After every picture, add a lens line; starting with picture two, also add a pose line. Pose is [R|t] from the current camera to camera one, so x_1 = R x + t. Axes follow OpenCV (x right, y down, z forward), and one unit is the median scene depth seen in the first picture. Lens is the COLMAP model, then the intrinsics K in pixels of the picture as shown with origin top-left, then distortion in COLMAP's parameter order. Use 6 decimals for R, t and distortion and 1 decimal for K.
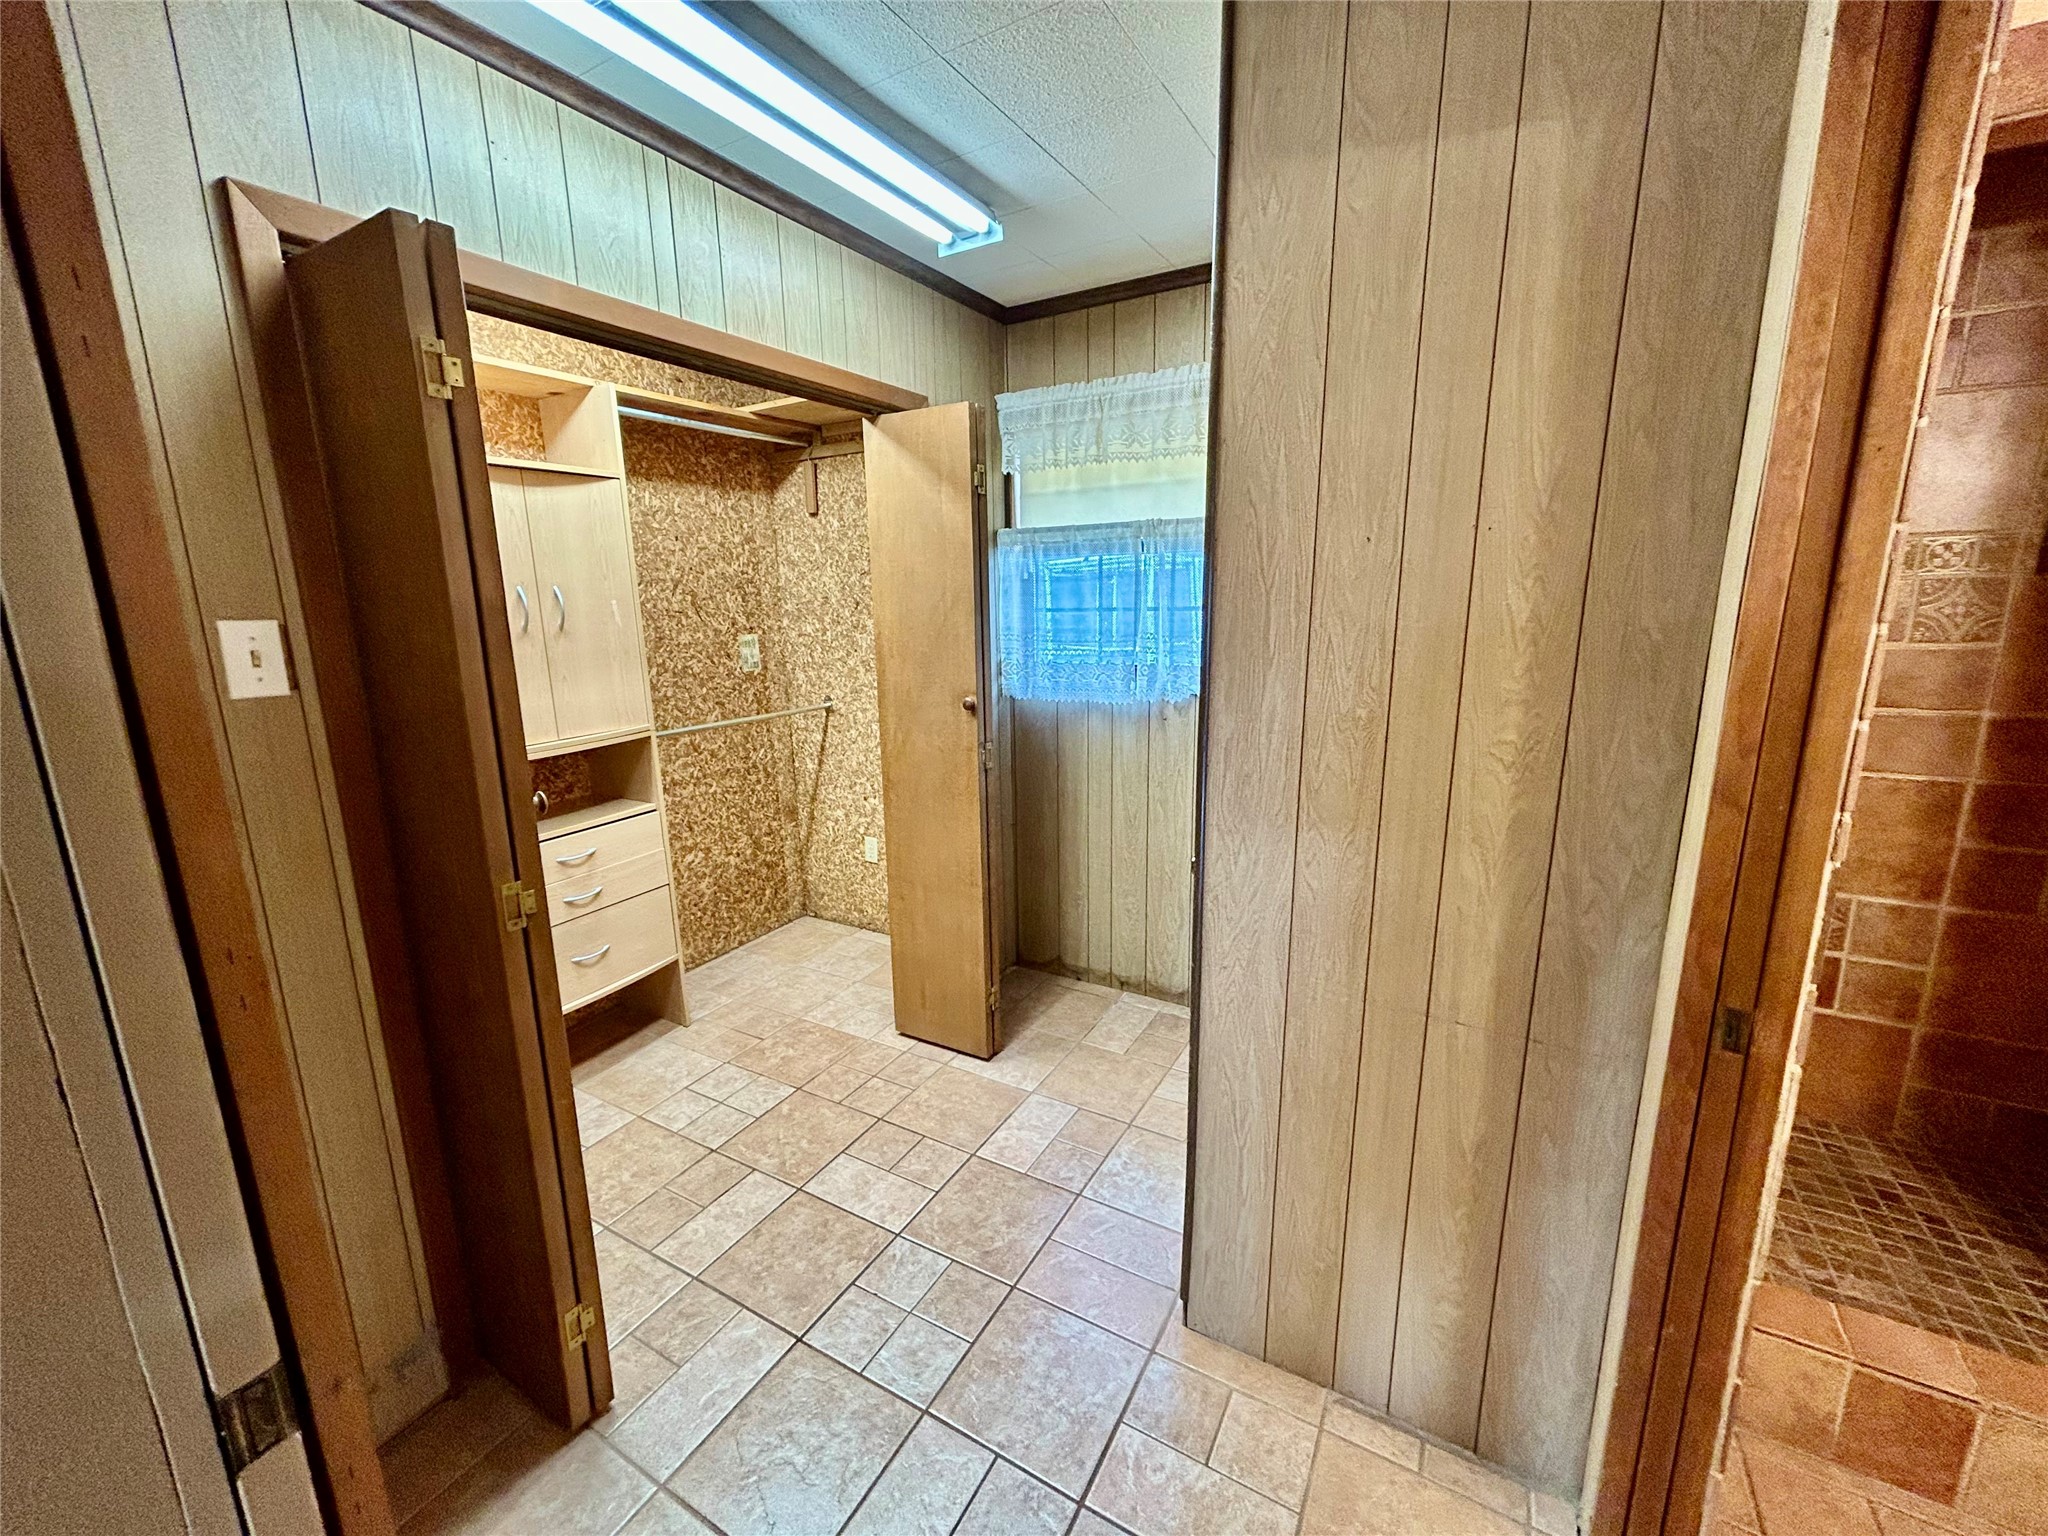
lens RADIAL K [[820.5, 0, 1026.0], [0, 820.5, 774.8], [0, 0, 1]] dist [-0.001754, 0.000083]
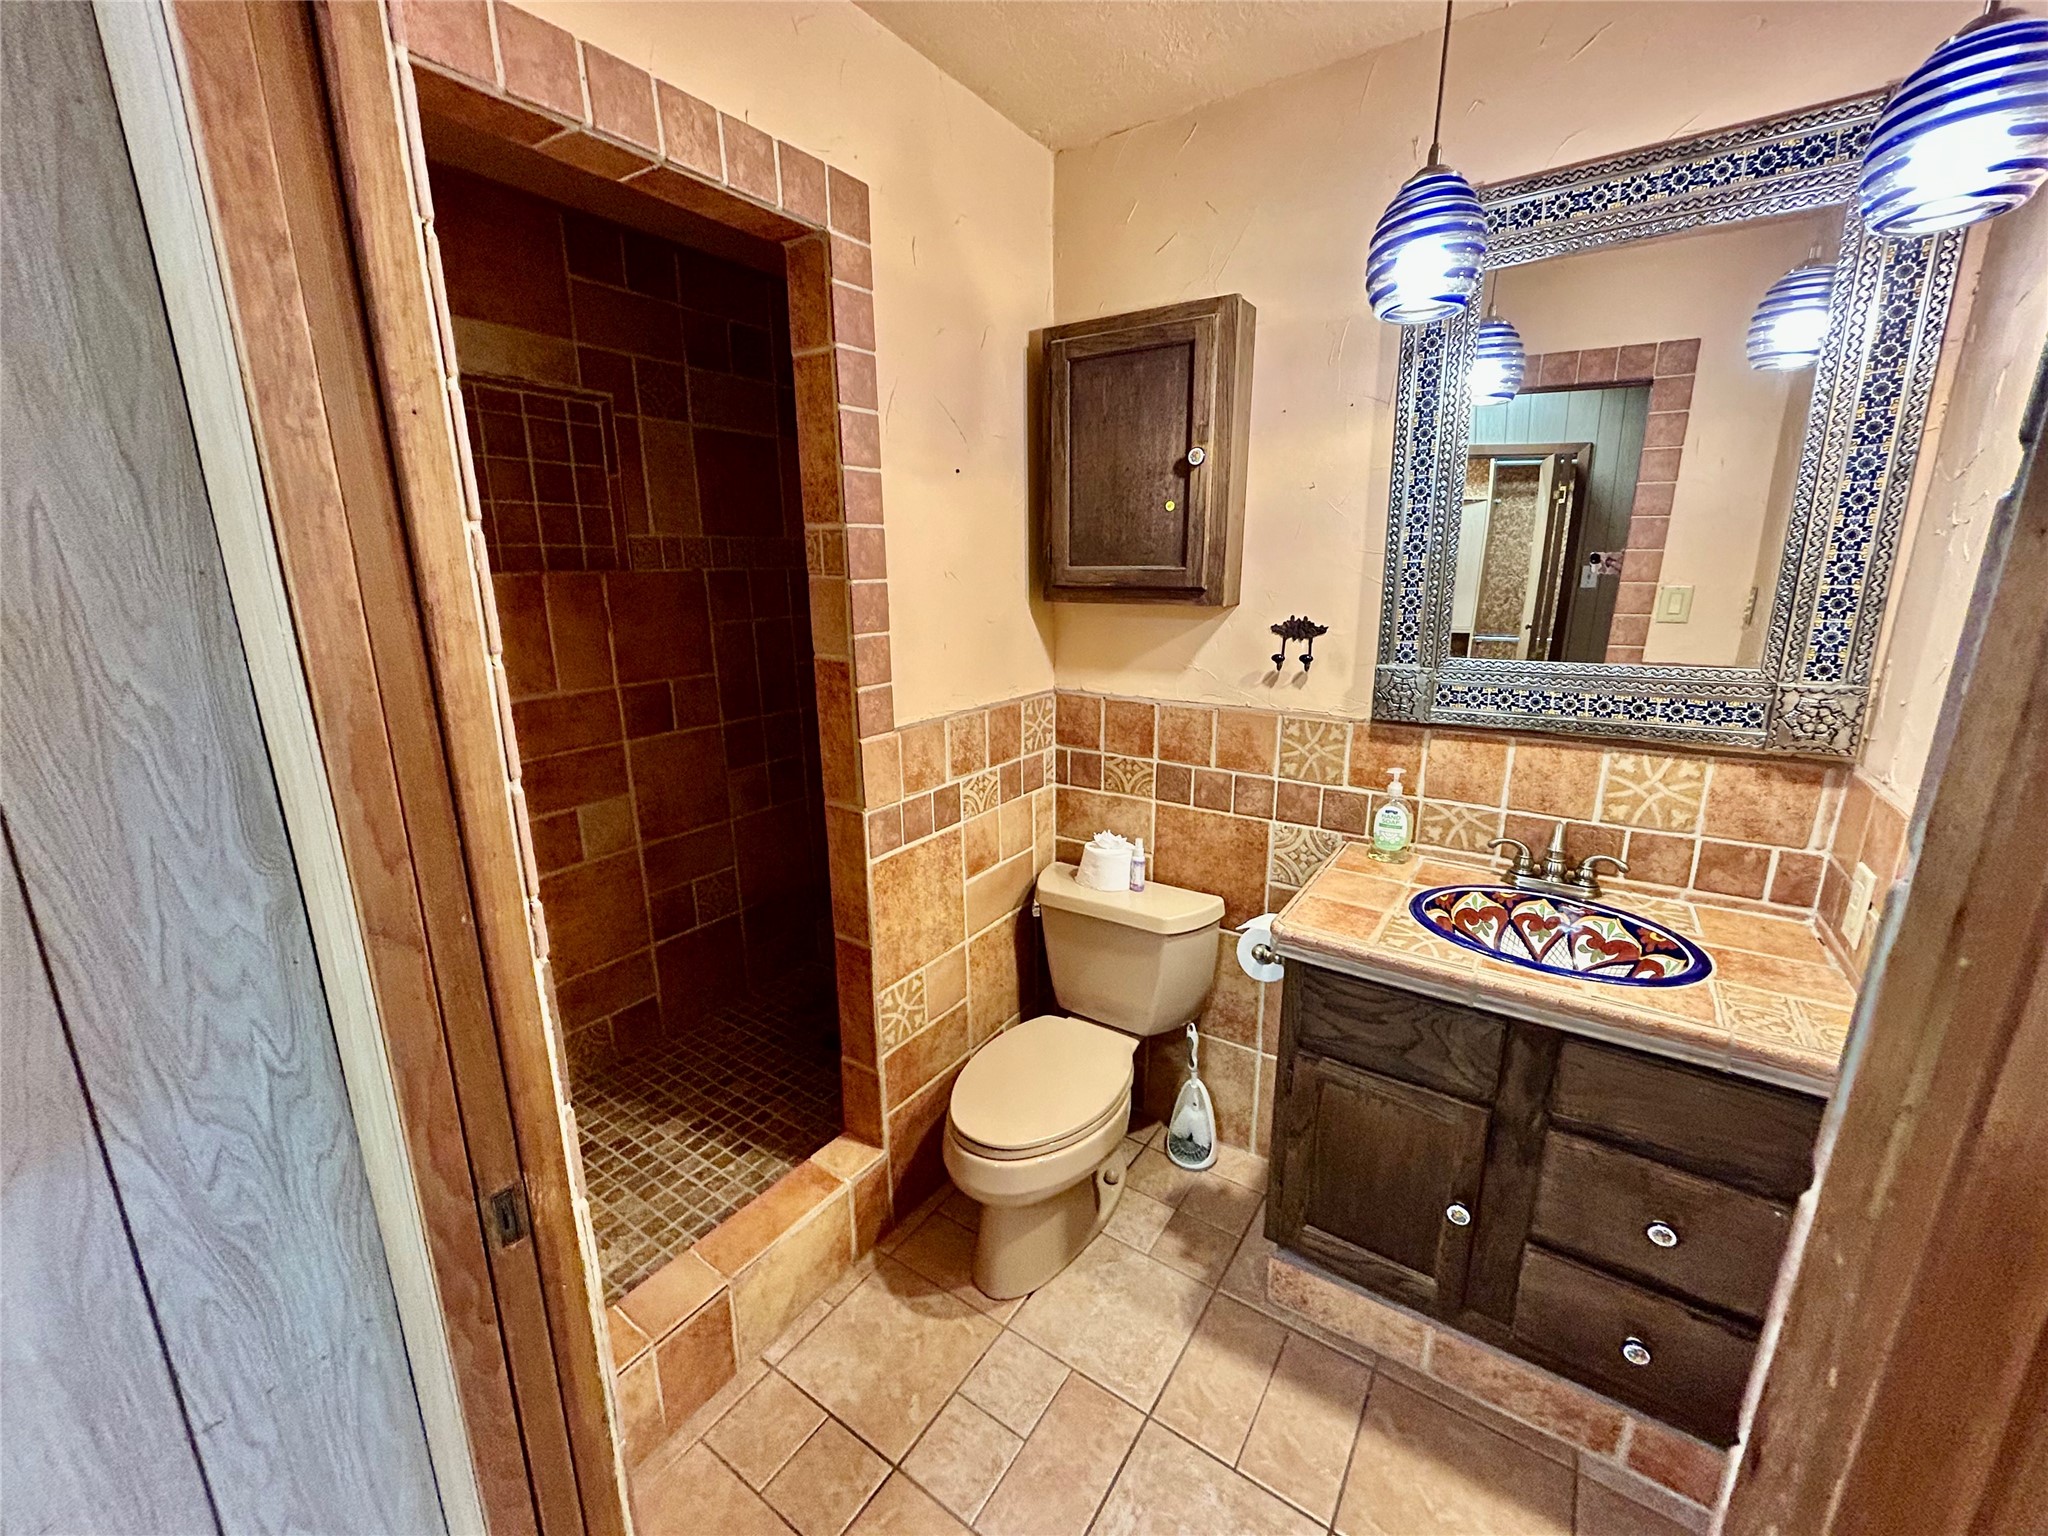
lens RADIAL K [[820.5, 0, 1034.9], [0, 820.5, 776.2], [0, 0, 1]] dist [-0.001754, 0.000083]
pose [[0.072286, -0.219791, 0.972865, 0.272740], [0.212091, 0.956495, 0.200334, -0.105944], [-0.974573, 0.191855, 0.115757, 0.381285]]
